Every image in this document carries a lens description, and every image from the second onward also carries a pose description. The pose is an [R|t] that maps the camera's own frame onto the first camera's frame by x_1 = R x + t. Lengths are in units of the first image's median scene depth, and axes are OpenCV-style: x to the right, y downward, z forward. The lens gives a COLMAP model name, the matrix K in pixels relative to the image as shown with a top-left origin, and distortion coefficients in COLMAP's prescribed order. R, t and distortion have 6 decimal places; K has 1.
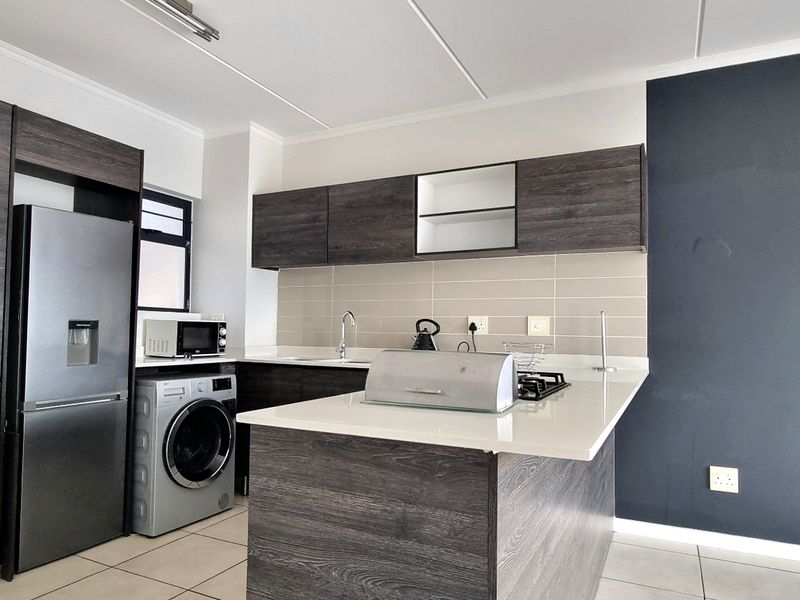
lens RADIAL K [[548.0, 0, 390.4], [0, 548.0, 306.5], [0, 0, 1]] dist [0.000264, -0.002469]
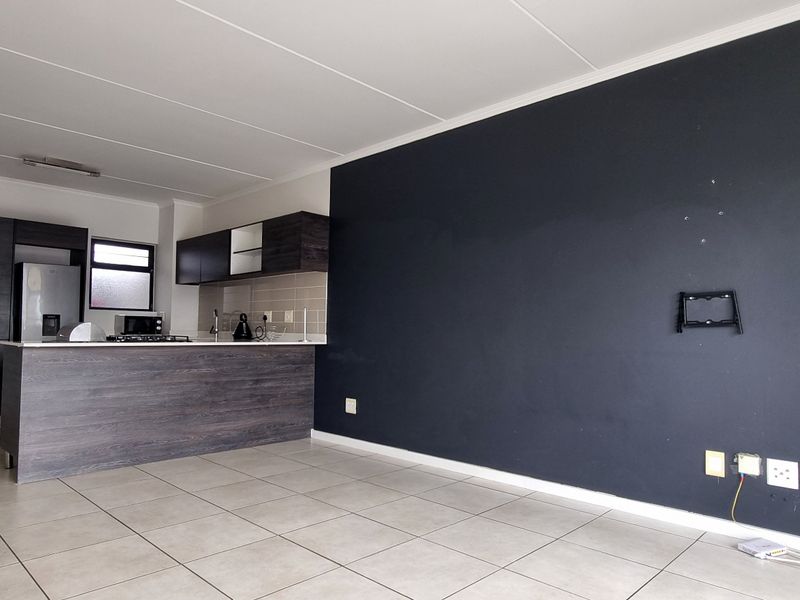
lens RADIAL K [[548.0, 0, 390.4], [0, 548.0, 306.5], [0, 0, 1]] dist [0.000264, -0.002469]
pose [[0.952035, -0.014203, -0.305658, 1.047737], [0.014119, 0.999897, -0.002485, 0.012928], [0.305662, -0.001950, 0.952138, -0.479854]]
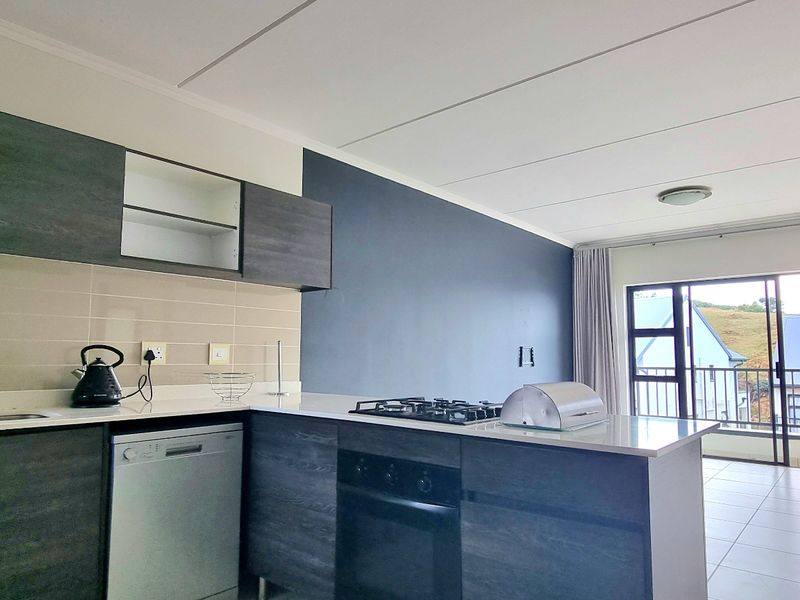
lens RADIAL K [[548.0, 0, 390.4], [0, 548.0, 306.5], [0, 0, 1]] dist [0.000264, -0.002469]
pose [[0.243721, 0.072902, 0.967102, -0.562871], [-0.049016, 0.996822, -0.062790, -0.001449], [-0.968606, -0.032100, 0.246519, 0.471931]]
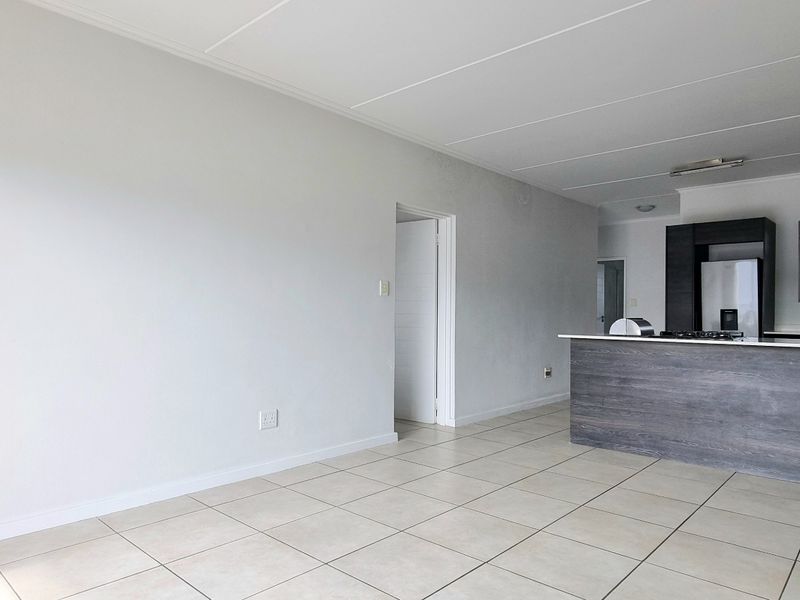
lens RADIAL K [[548.0, 0, 390.4], [0, 548.0, 306.5], [0, 0, 1]] dist [0.000264, -0.002469]
pose [[-0.273448, -0.024664, -0.961570, 1.483847], [0.034243, 0.998788, -0.035356, 0.033535], [0.961277, -0.042595, -0.272272, 0.245034]]
